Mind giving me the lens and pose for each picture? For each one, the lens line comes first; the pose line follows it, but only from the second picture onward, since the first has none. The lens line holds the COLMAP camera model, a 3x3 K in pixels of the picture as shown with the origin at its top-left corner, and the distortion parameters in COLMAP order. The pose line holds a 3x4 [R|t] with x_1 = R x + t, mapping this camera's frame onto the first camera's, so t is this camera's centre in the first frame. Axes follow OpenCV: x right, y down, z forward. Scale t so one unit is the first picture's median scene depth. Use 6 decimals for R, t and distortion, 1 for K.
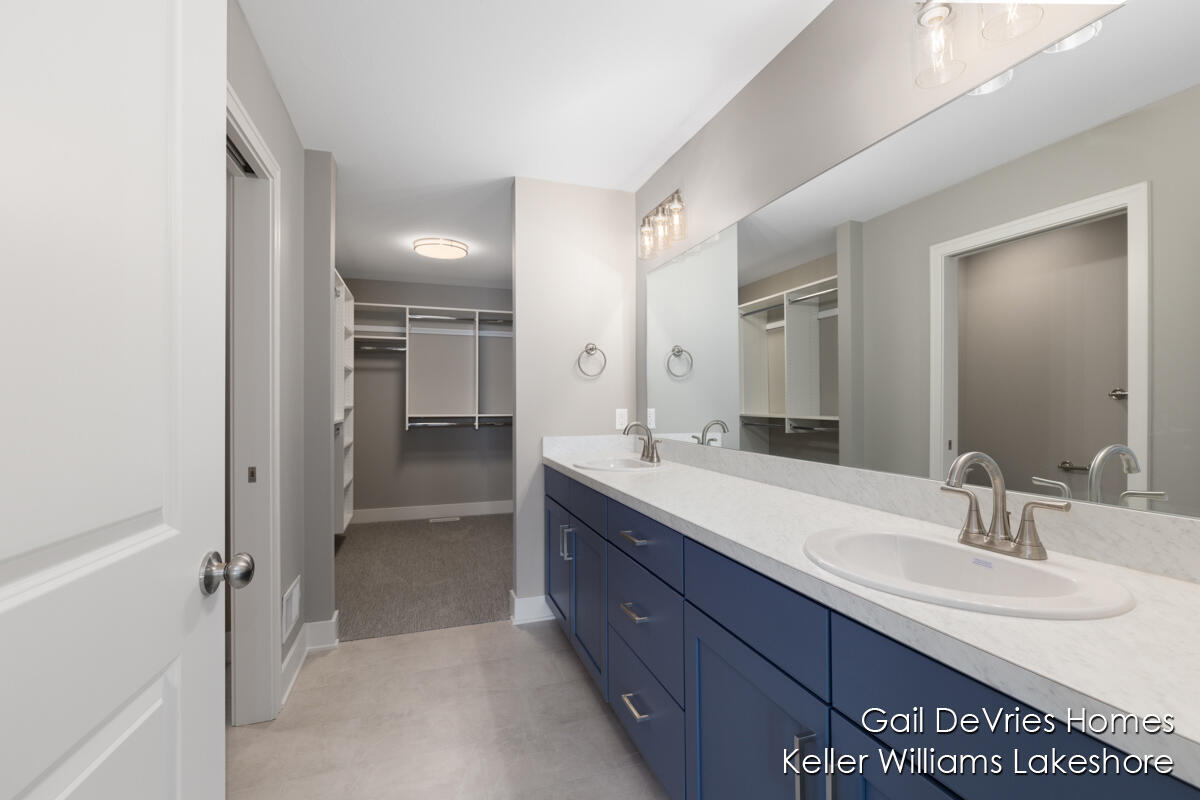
lens RADIAL K [[547.5, 0, 588.3], [0, 547.5, 403.0], [0, 0, 1]] dist [-0.003739, -0.000092]
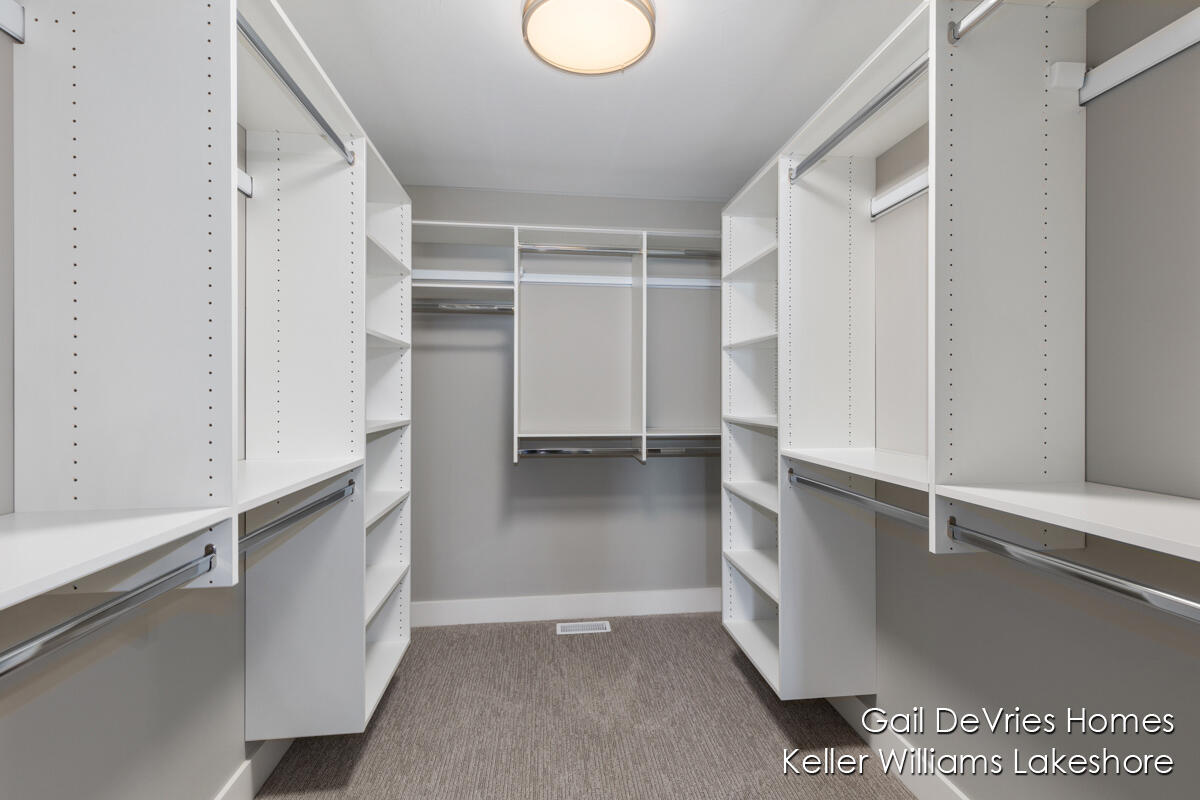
lens RADIAL K [[547.5, 0, 605.6], [0, 547.5, 394.1], [0, 0, 1]] dist [-0.003739, -0.000092]
pose [[0.983655, 0.001675, -0.180057, -0.146745], [-0.000798, 0.999987, 0.004942, -0.018404], [0.180063, -0.004718, 0.983644, 0.482380]]
